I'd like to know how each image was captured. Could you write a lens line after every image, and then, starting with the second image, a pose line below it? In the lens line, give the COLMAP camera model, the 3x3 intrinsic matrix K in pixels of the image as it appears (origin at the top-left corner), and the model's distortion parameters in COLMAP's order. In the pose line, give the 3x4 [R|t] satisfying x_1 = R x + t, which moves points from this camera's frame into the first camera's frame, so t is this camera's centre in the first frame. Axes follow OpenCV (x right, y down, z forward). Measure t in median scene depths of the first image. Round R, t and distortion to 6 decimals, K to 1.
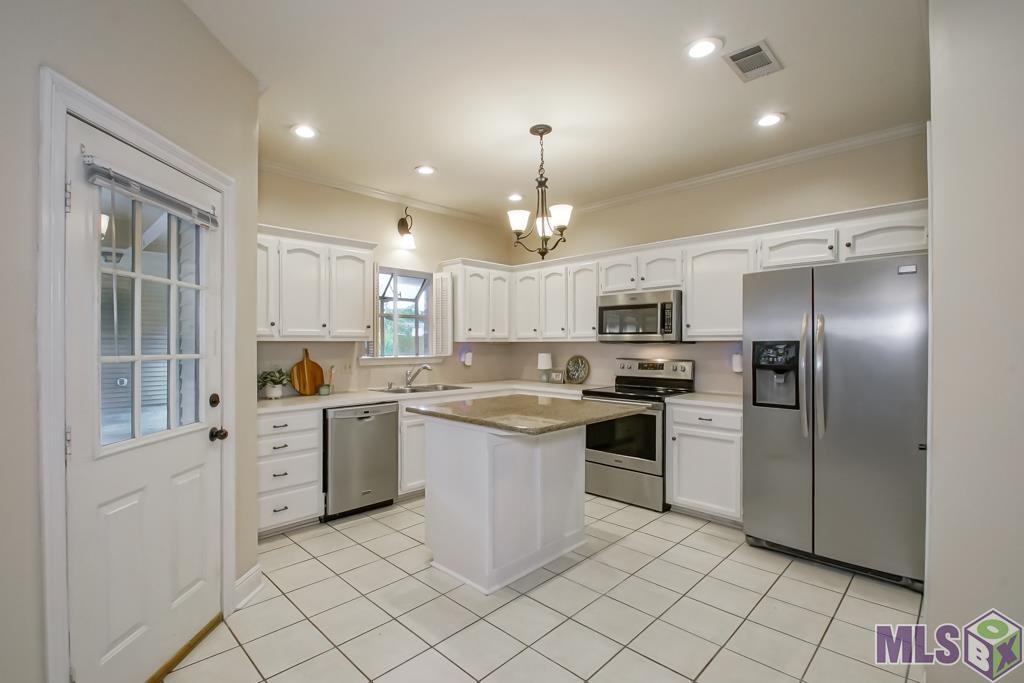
lens RADIAL K [[471.5, 0, 497.1], [0, 471.5, 347.6], [0, 0, 1]] dist [-0.012776, -0.002297]
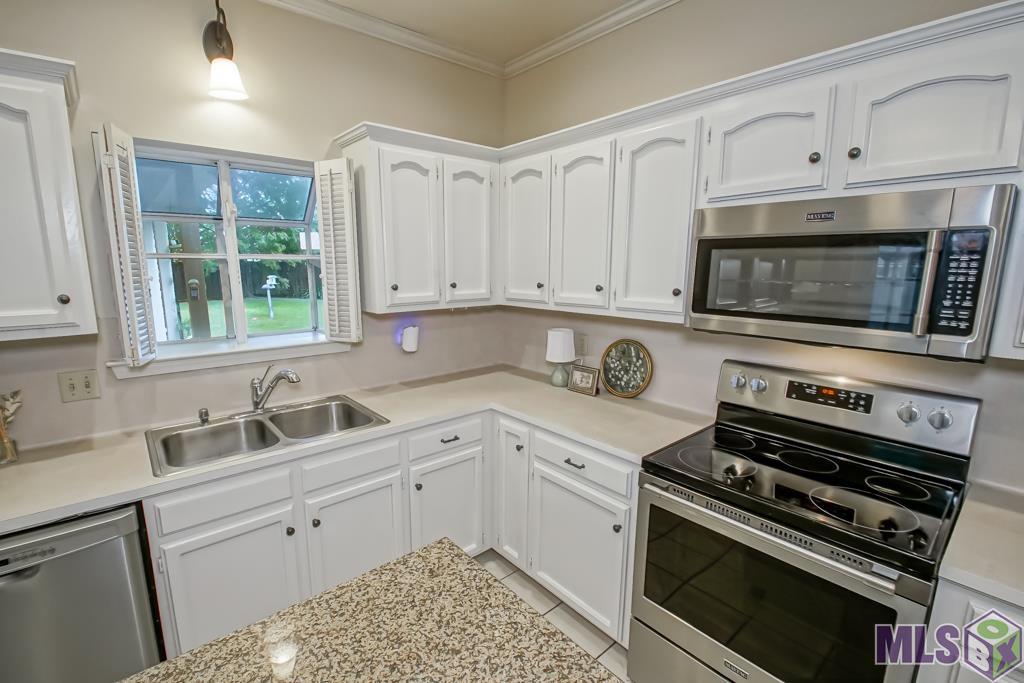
lens RADIAL K [[471.5, 0, 482.5], [0, 471.5, 341.6], [0, 0, 1]] dist [-0.012776, -0.002297]
pose [[0.995037, 0.018519, -0.097770, 0.079542], [-0.003772, 0.988843, 0.148917, -0.058858], [0.099437, -0.147809, 0.984005, 0.584934]]
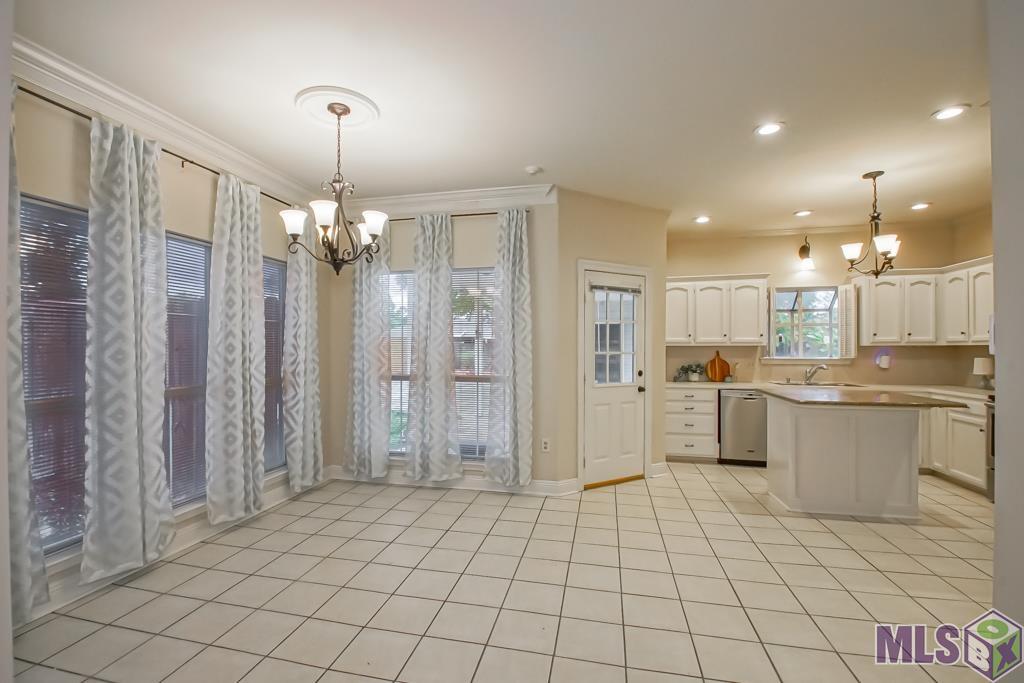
lens RADIAL K [[471.5, 0, 508.2], [0, 471.5, 355.0], [0, 0, 1]] dist [-0.012776, -0.002297]
pose [[0.556495, 0.011517, -0.830771, 0.396652], [-0.006554, 0.999934, 0.009471, 0.004912], [0.830825, 0.000174, 0.556533, -0.329907]]
